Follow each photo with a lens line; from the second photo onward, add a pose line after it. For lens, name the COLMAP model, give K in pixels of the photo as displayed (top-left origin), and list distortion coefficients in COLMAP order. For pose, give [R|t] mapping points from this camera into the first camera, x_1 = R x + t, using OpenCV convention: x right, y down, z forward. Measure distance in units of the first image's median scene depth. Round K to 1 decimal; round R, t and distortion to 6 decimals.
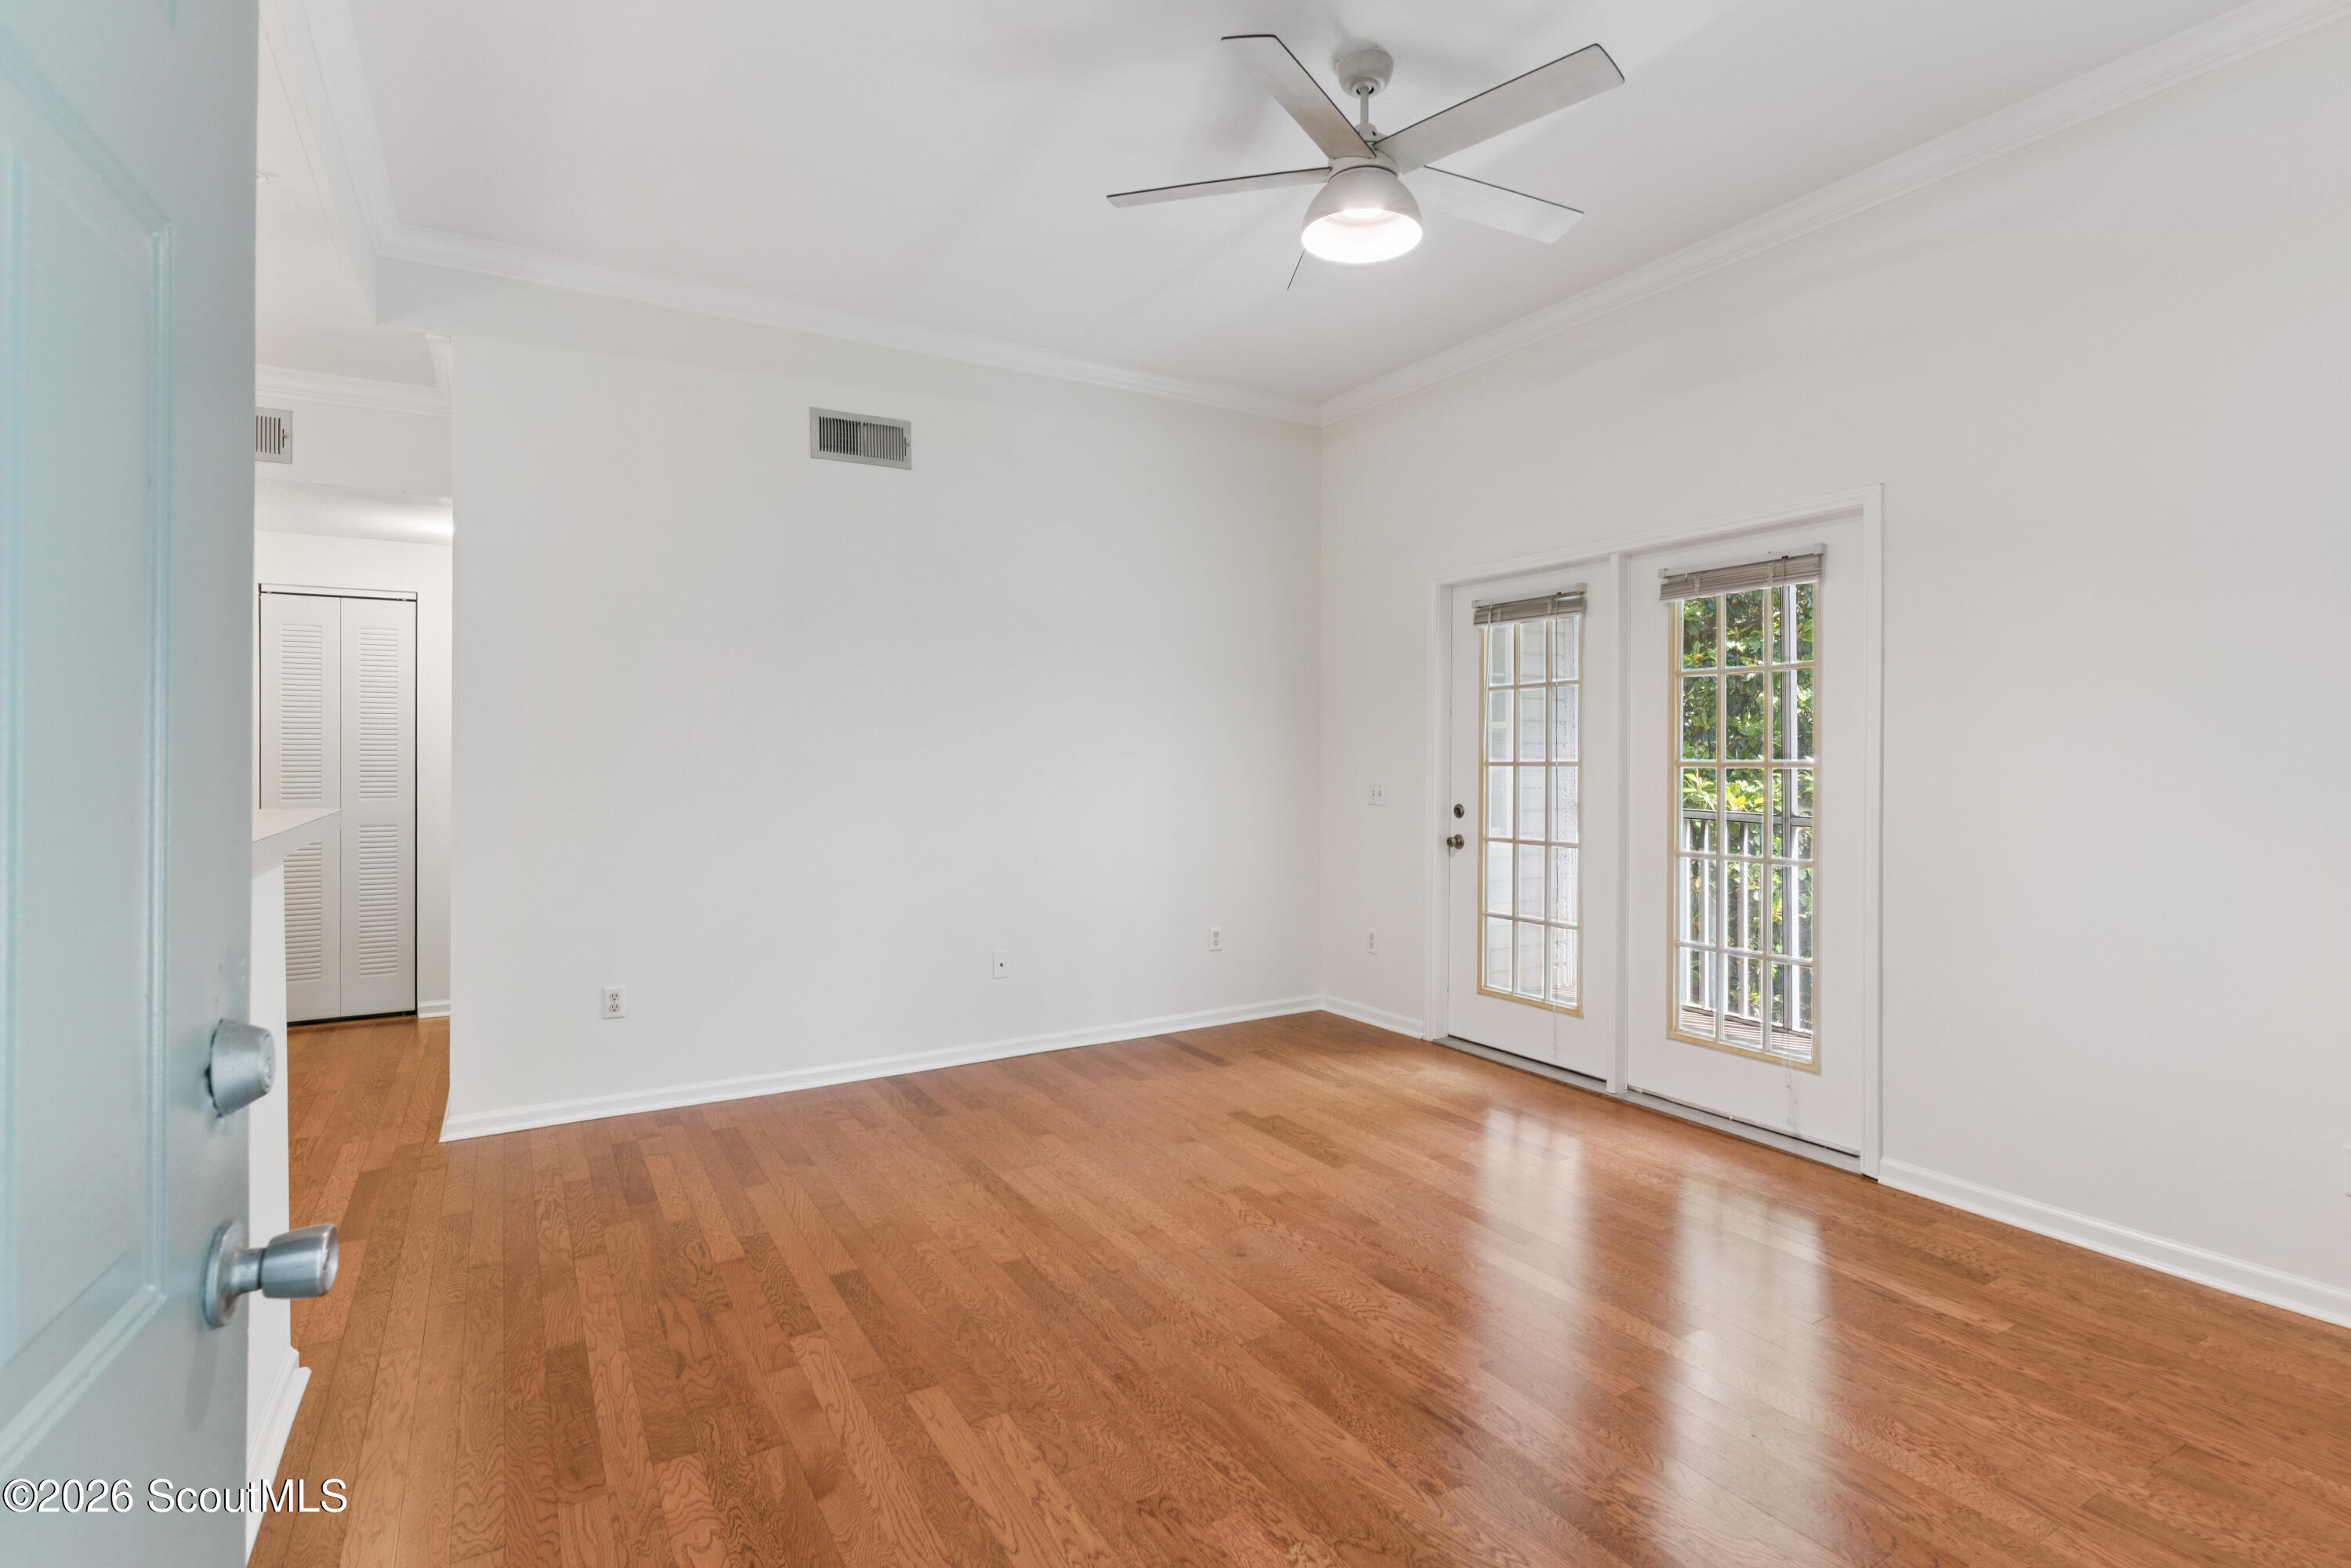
lens RADIAL K [[1144.8, 0, 1175.9], [0, 1144.8, 761.0], [0, 0, 1]] dist [-0.000893, -0.000430]
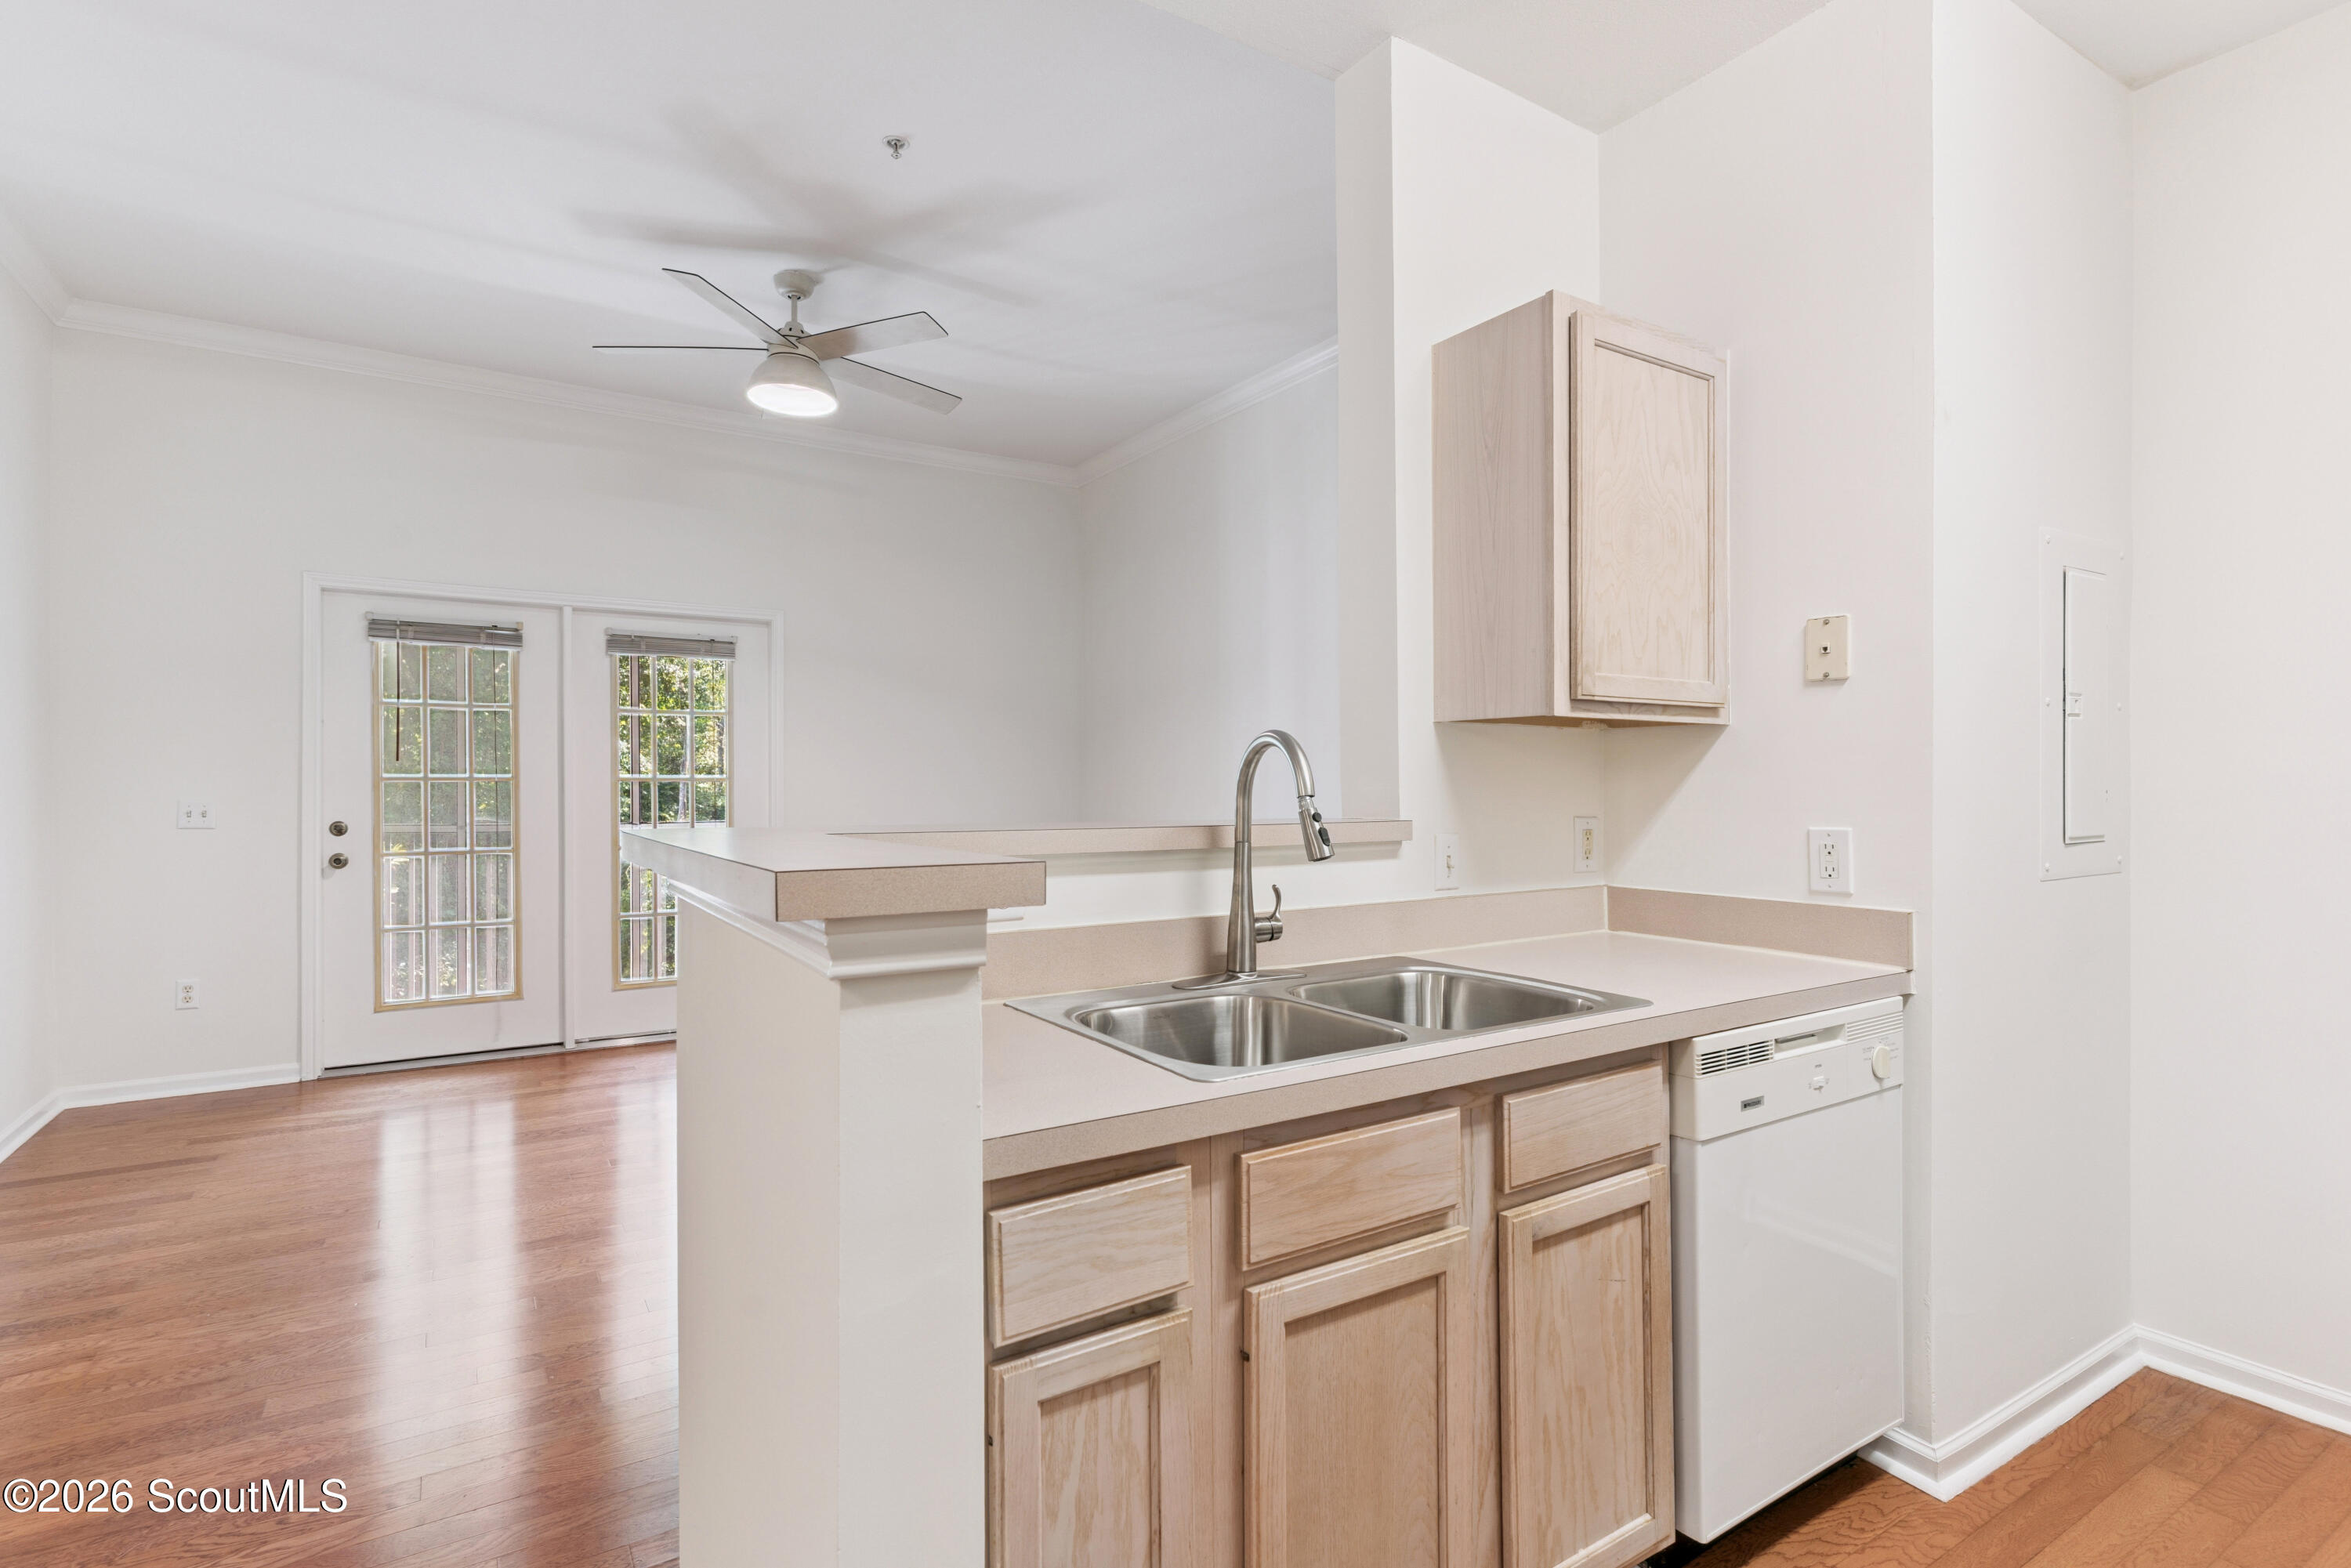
lens RADIAL K [[1144.8, 0, 1169.9], [0, 1144.8, 785.8], [0, 0, 1]] dist [-0.000893, -0.000430]
pose [[-0.025863, -0.008479, 0.999630, -0.810719], [-0.004388, 0.999955, 0.008368, -0.003380], [-0.999656, -0.004170, -0.025899, 0.374478]]
